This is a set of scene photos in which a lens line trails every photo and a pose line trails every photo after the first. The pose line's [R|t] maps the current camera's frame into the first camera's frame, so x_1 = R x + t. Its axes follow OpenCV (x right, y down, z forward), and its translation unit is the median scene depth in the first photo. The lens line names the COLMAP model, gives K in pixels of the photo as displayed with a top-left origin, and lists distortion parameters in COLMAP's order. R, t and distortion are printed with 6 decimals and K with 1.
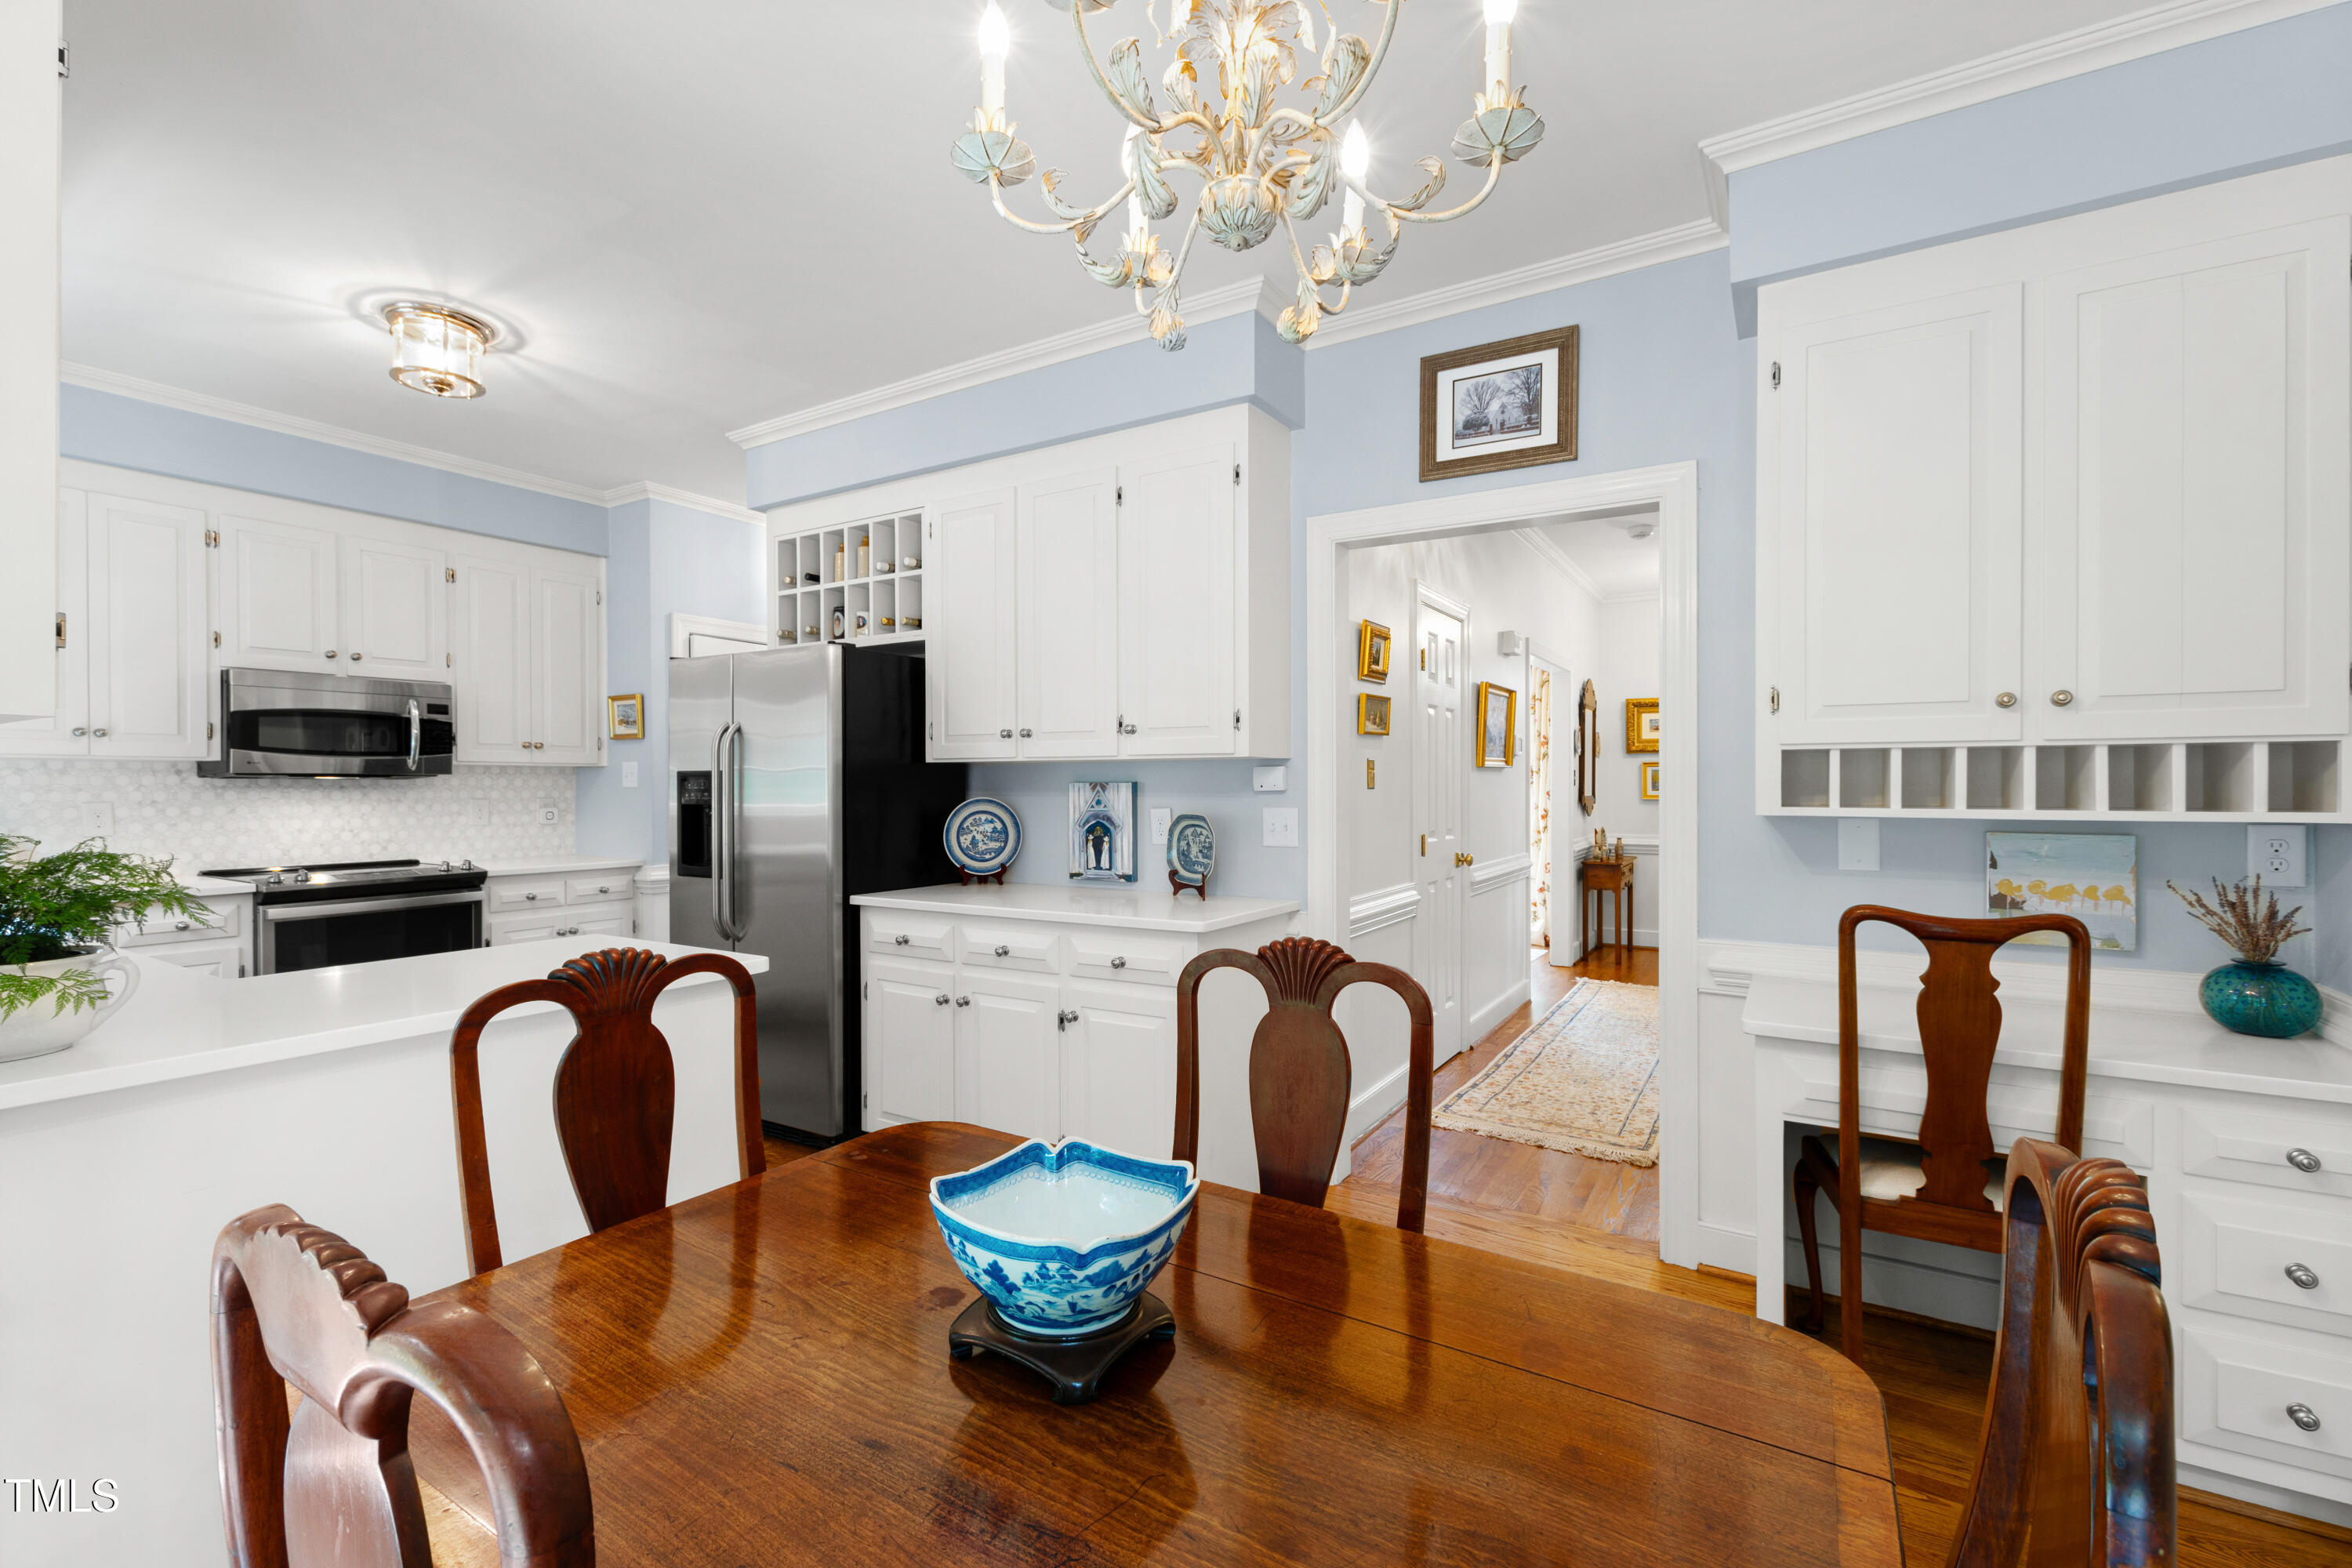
lens RADIAL K [[1027.7, 0, 1172.4], [0, 1027.7, 790.6], [0, 0, 1]] dist [0.009119, -0.003750]
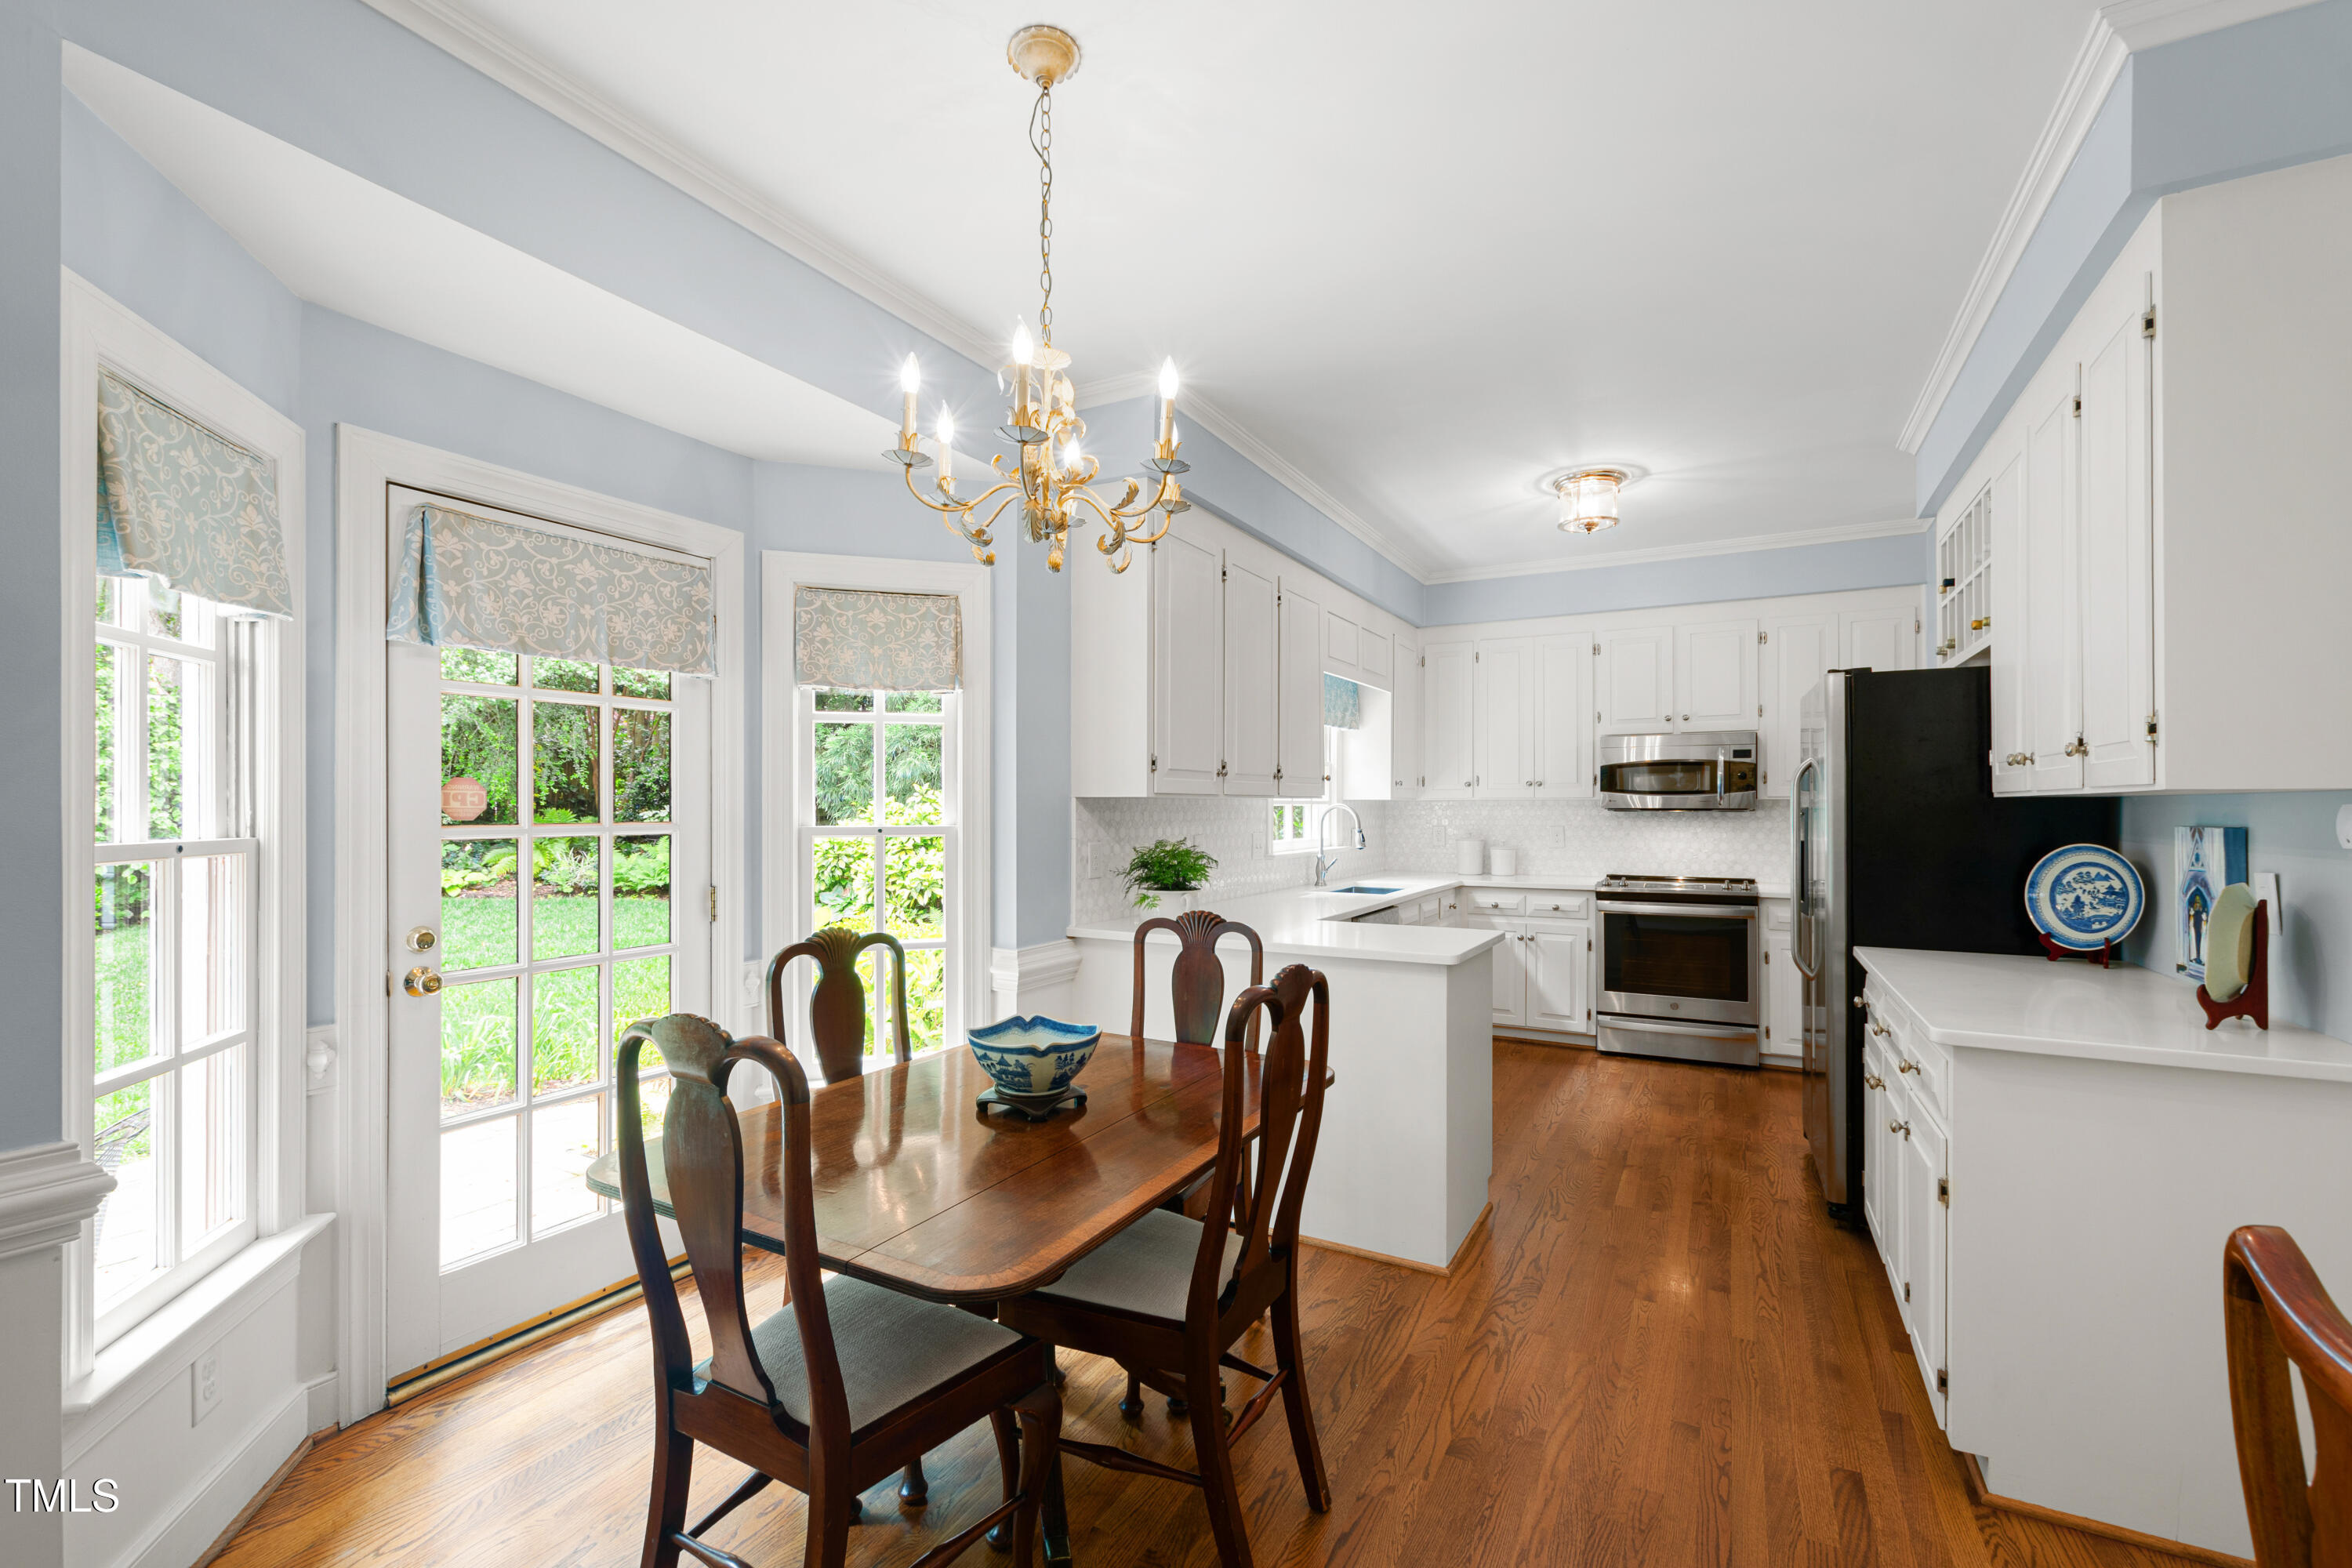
lens RADIAL K [[1027.7, 0, 1173.1], [0, 1027.7, 808.8], [0, 0, 1]] dist [0.009119, -0.003750]
pose [[0.055004, 0.002974, -0.998482, 0.514430], [-0.006677, 0.999974, 0.002611, -0.015977], [0.998464, 0.006523, 0.055022, 0.320546]]
